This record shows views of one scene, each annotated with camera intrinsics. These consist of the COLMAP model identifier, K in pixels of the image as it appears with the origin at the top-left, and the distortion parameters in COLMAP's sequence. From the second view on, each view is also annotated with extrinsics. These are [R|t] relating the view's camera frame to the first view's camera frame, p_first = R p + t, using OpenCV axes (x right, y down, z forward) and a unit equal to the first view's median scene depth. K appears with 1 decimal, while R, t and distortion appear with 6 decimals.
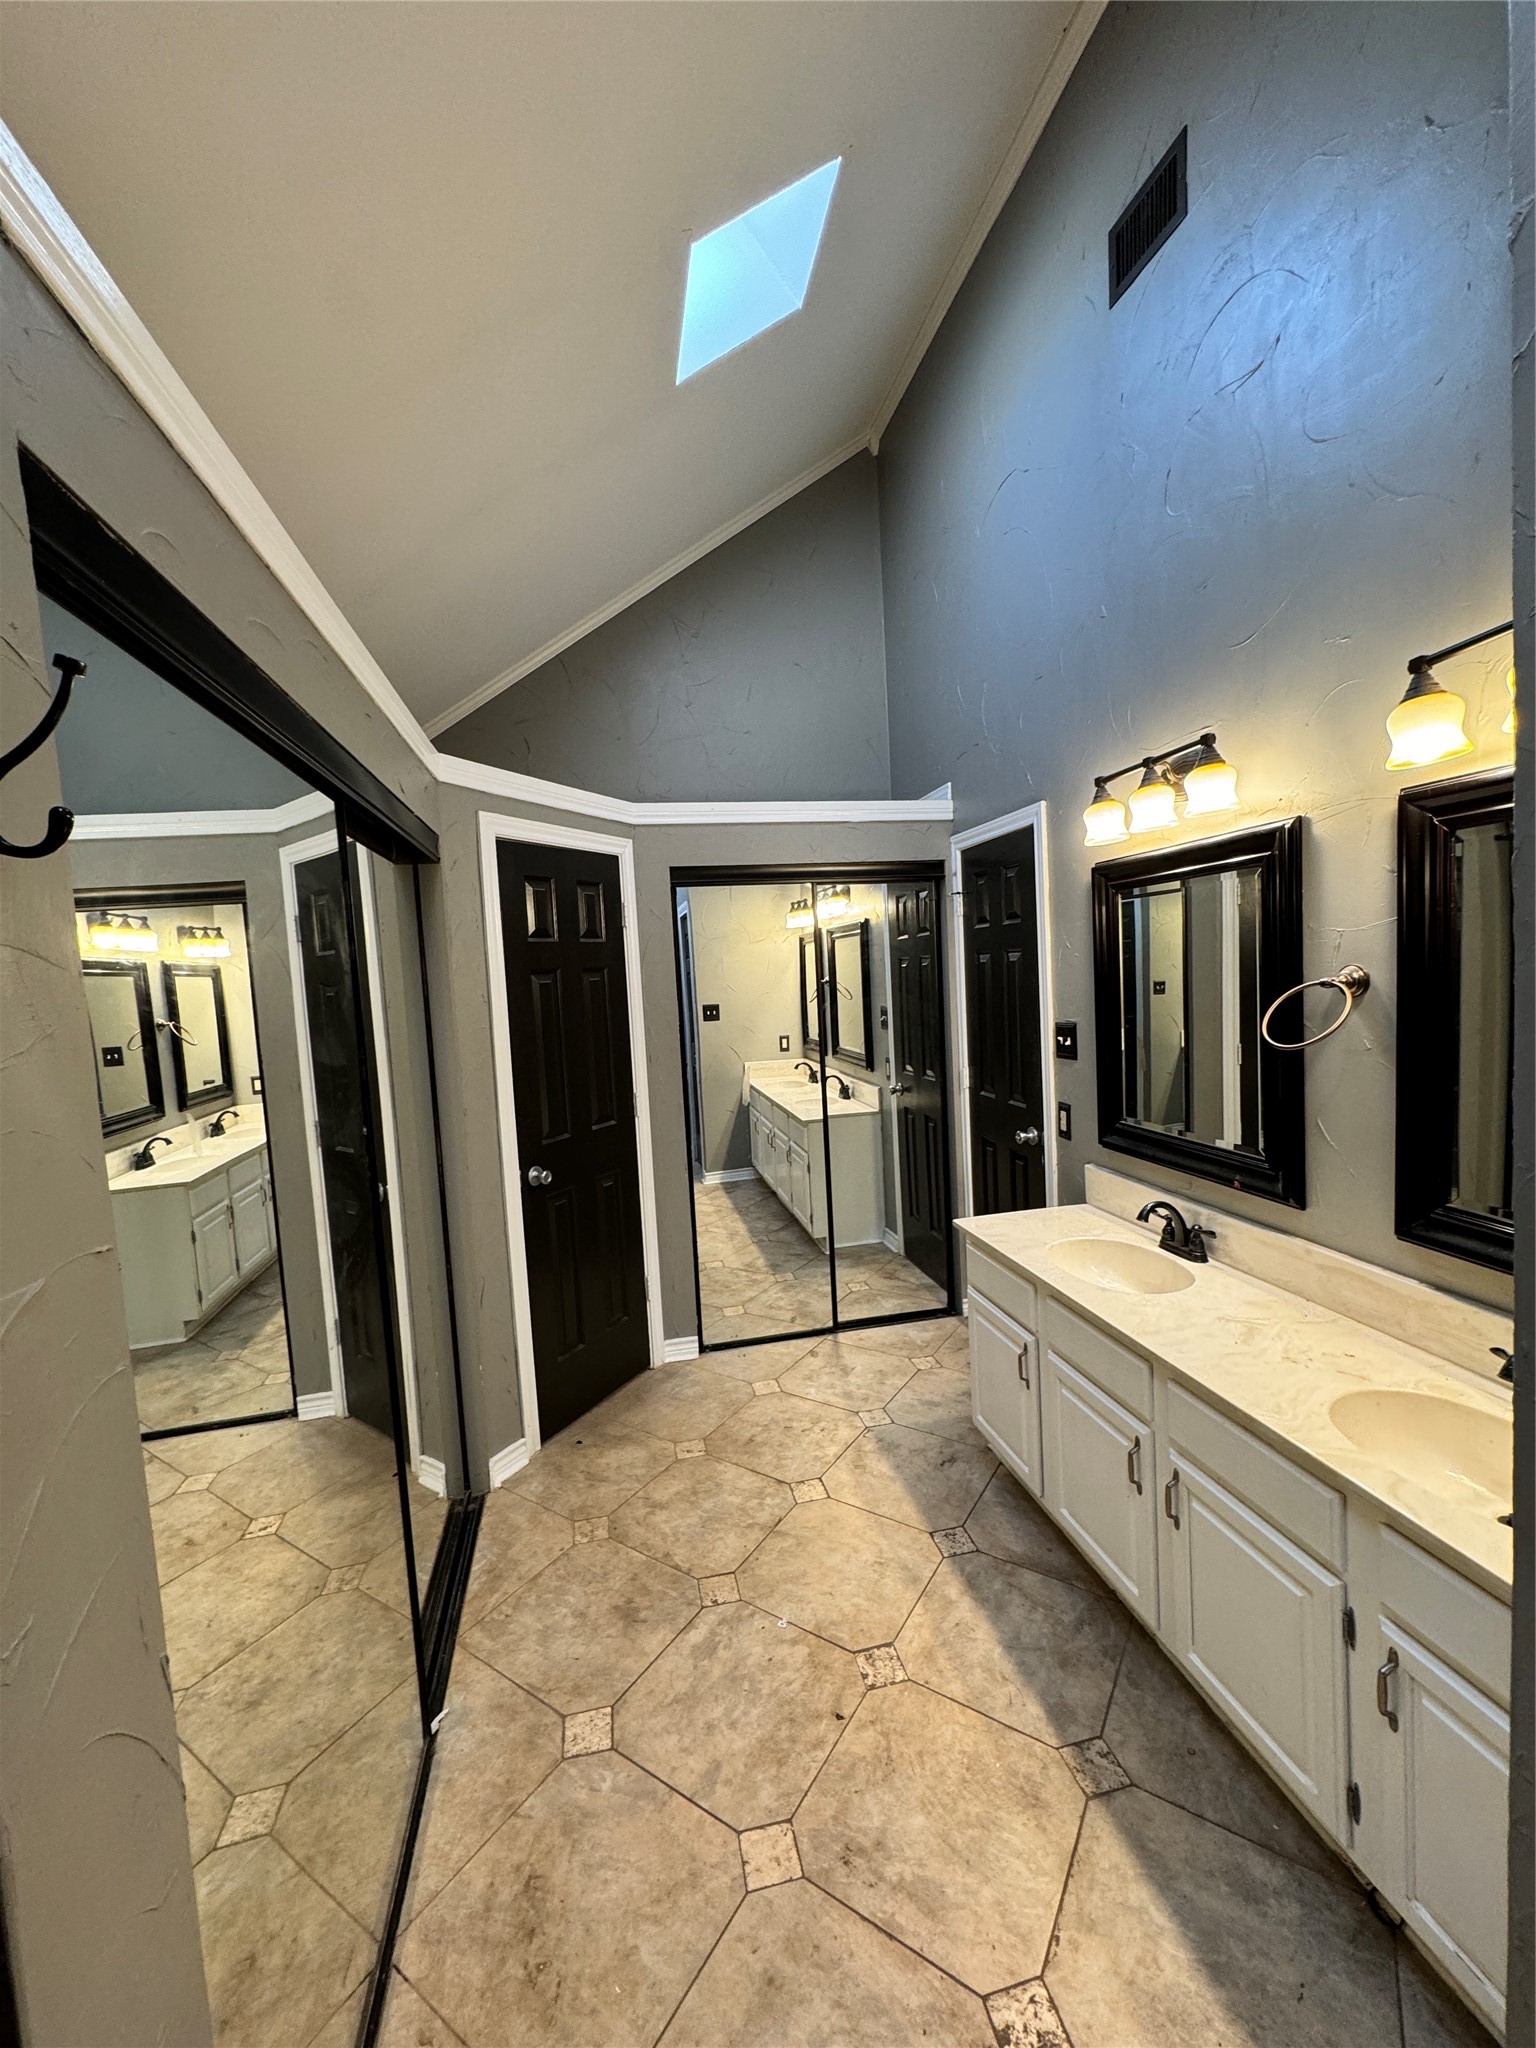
lens RADIAL K [[813.0, 0, 766.4], [0, 813.0, 1027.7], [0, 0, 1]] dist [-0.000218, -0.000210]
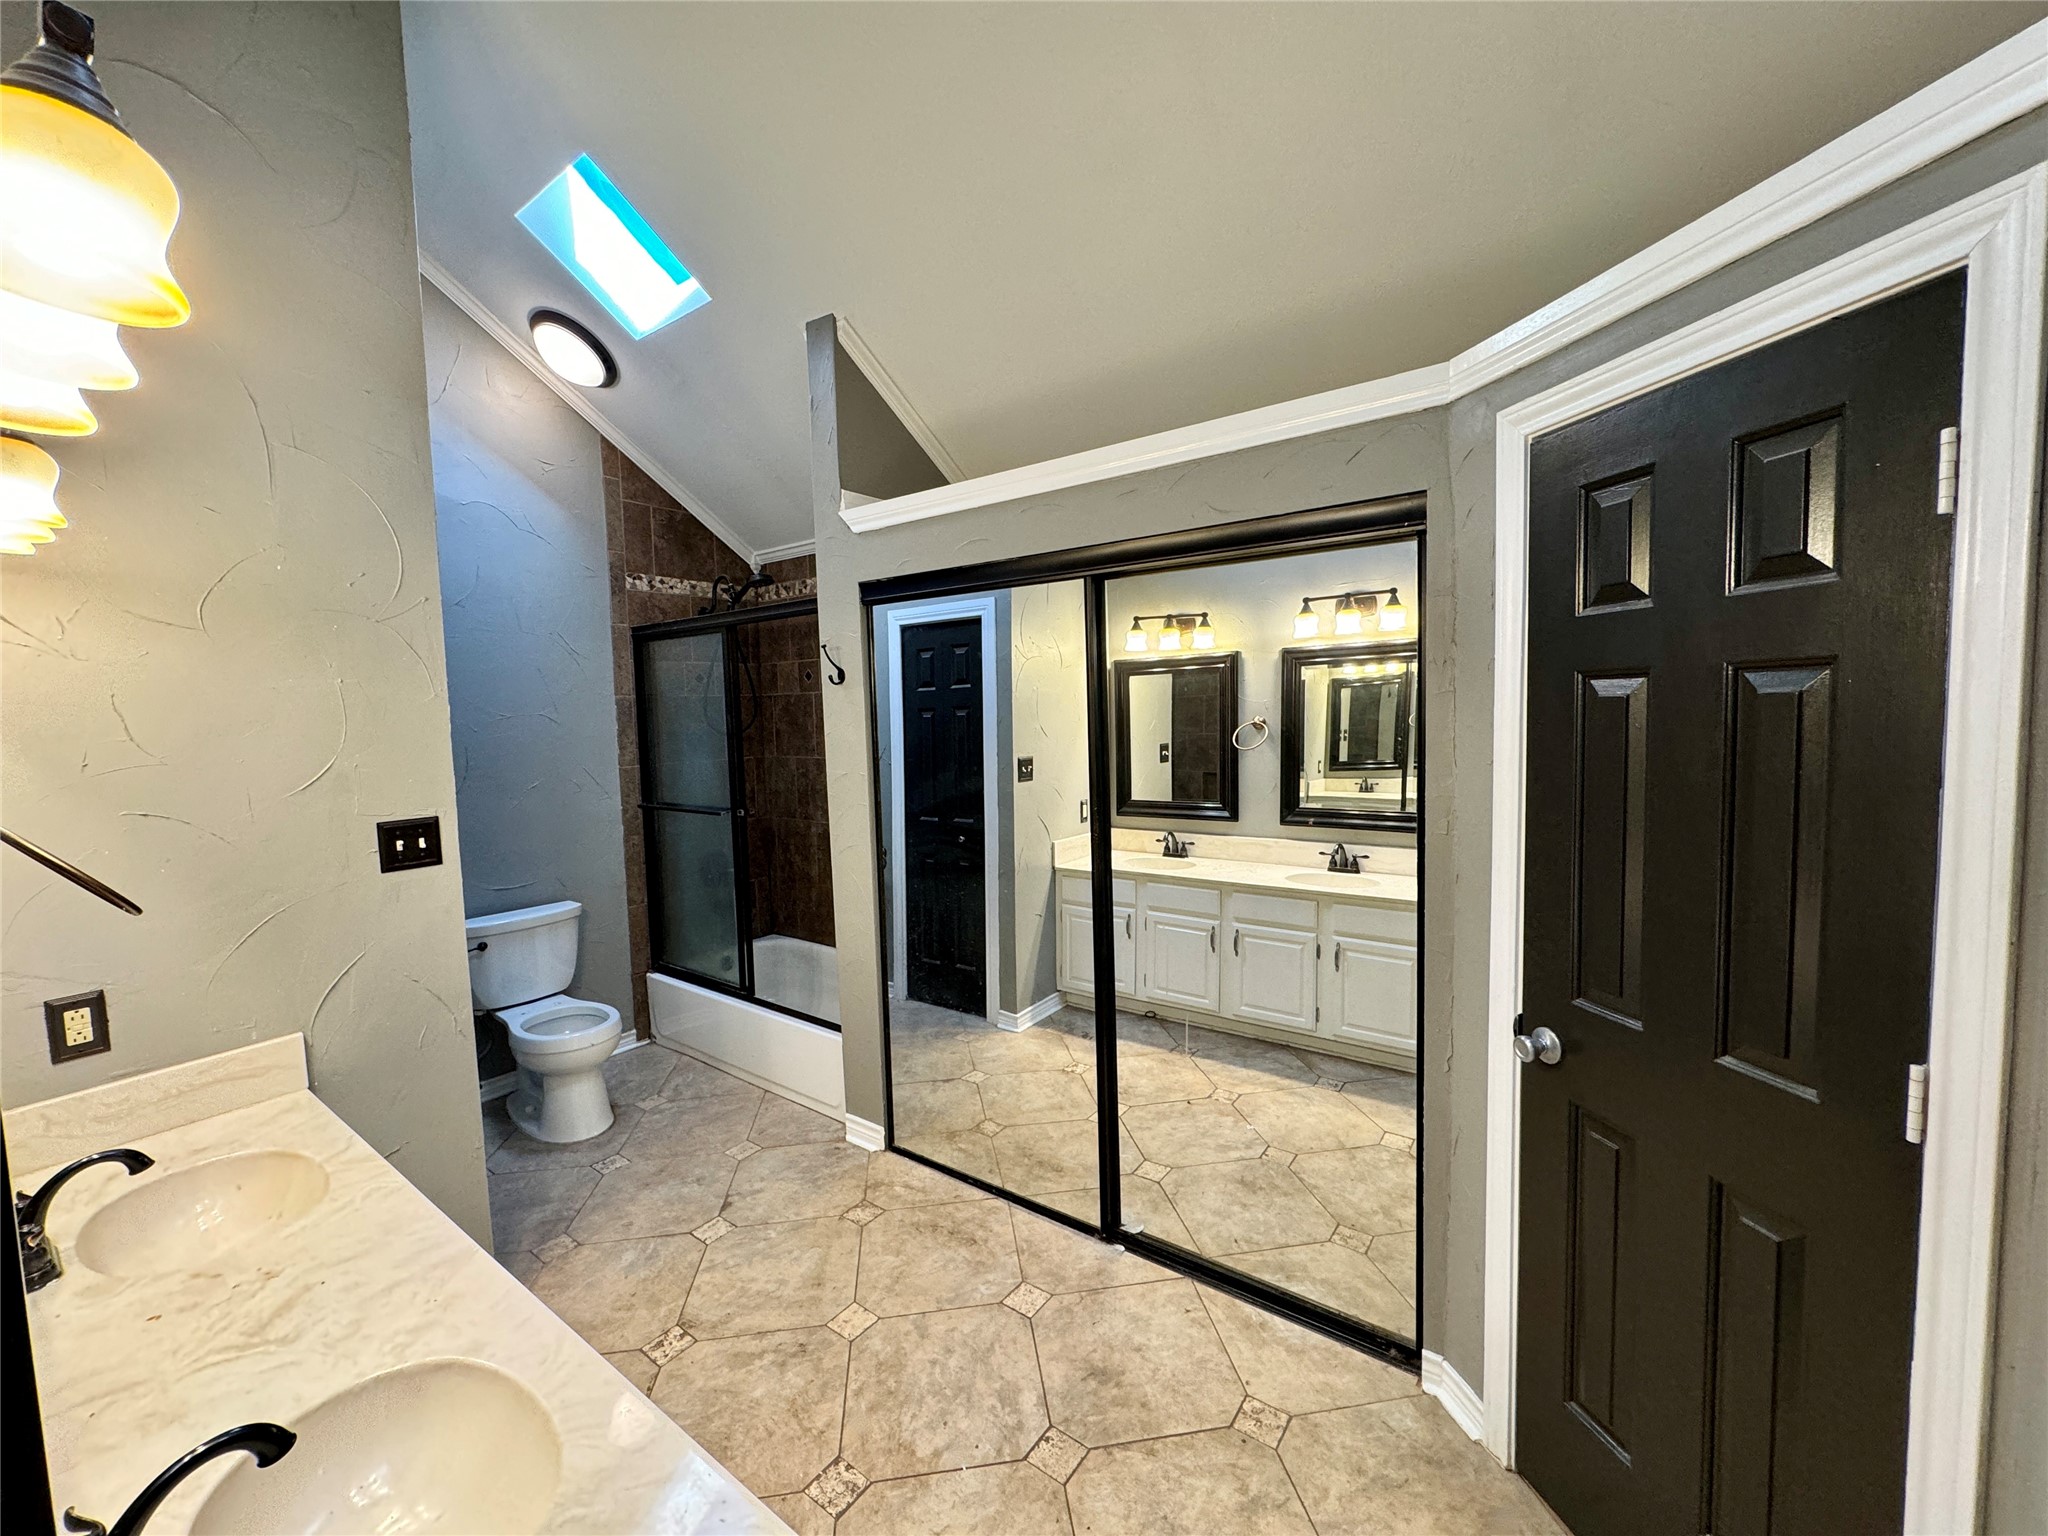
lens RADIAL K [[813.0, 0, 1021.8], [0, 813.0, 769.4], [0, 0, 1]] dist [-0.000218, -0.000210]
pose [[-0.748409, 0.122254, -0.651872, 0.490555], [0.022143, 0.986922, 0.159668, -0.149560], [0.662868, 0.105062, -0.741329, 1.760783]]
